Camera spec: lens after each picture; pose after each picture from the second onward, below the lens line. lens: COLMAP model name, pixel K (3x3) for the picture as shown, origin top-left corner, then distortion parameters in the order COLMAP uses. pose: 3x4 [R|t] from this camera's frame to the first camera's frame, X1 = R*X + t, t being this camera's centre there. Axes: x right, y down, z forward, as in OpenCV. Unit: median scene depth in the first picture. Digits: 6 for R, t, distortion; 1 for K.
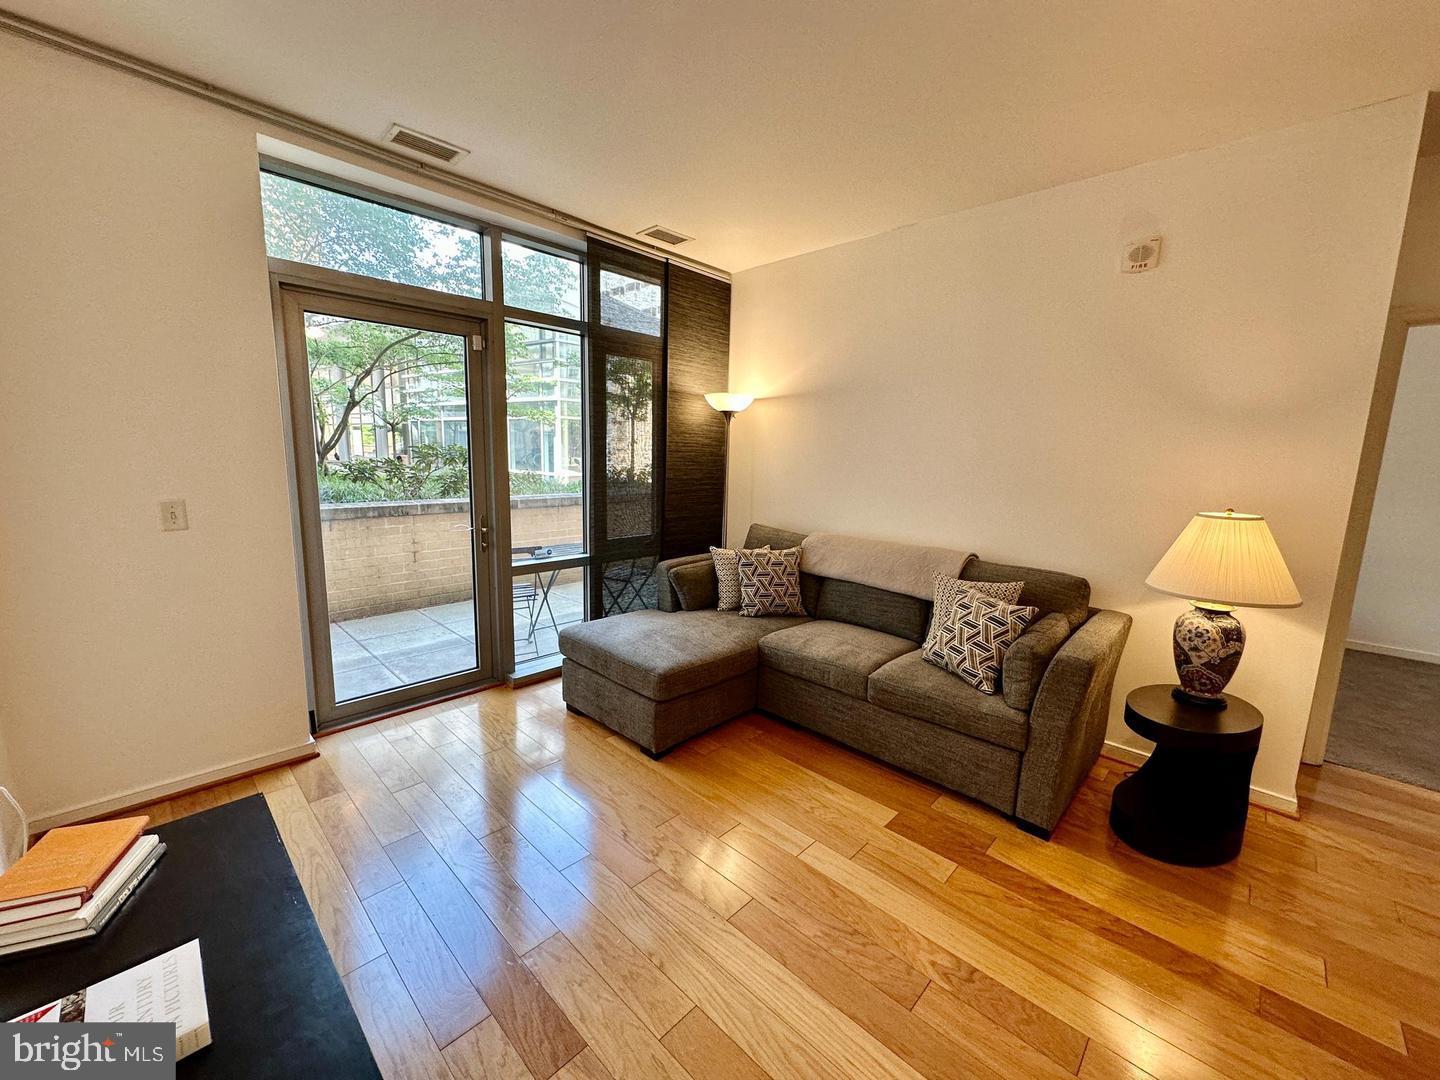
lens RADIAL K [[575.9, 0, 724.3], [0, 575.9, 537.6], [0, 0, 1]] dist [-0.001424, 0.000430]
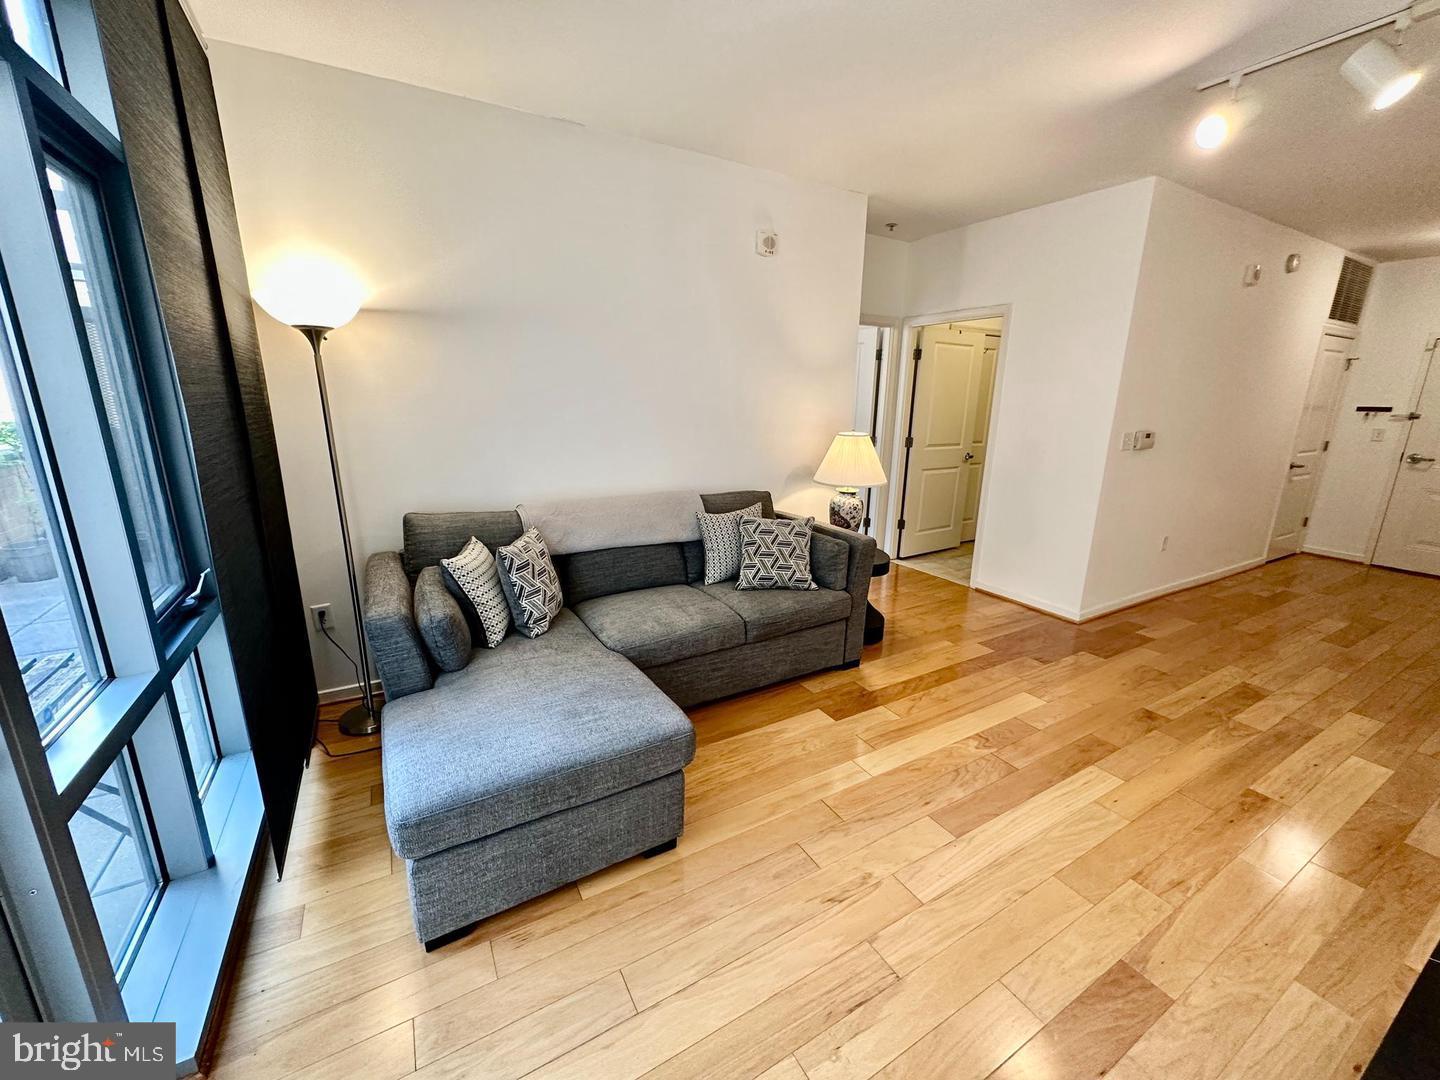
lens RADIAL K [[575.9, 0, 720.0], [0, 575.9, 533.2], [0, 0, 1]] dist [-0.001424, 0.000430]
pose [[0.285117, -0.249163, 0.925541, -0.552641], [0.136481, 0.966336, 0.218102, -0.117020], [-0.948726, 0.064134, 0.309525, 0.573588]]
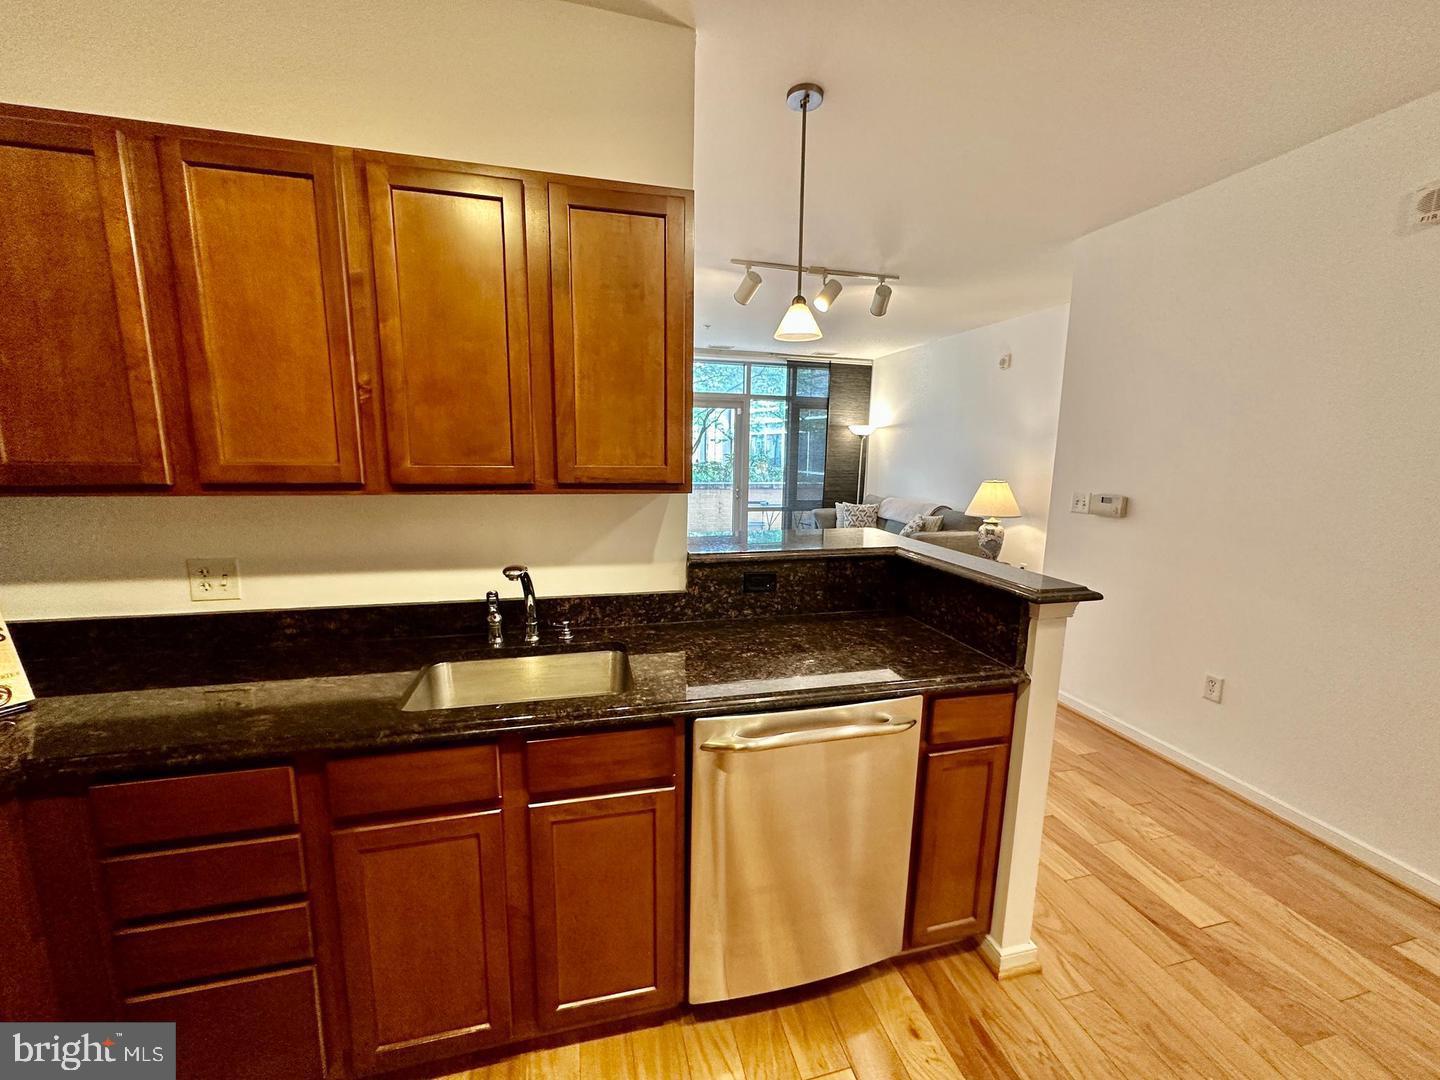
lens RADIAL K [[575.9, 0, 721.2], [0, 575.9, 544.8], [0, 0, 1]] dist [-0.001424, 0.000430]
pose [[0.851960, 0.076949, -0.517921, 0.771480], [-0.076981, 0.996801, 0.021467, 0.168426], [0.517917, 0.021581, 0.855159, -1.053616]]
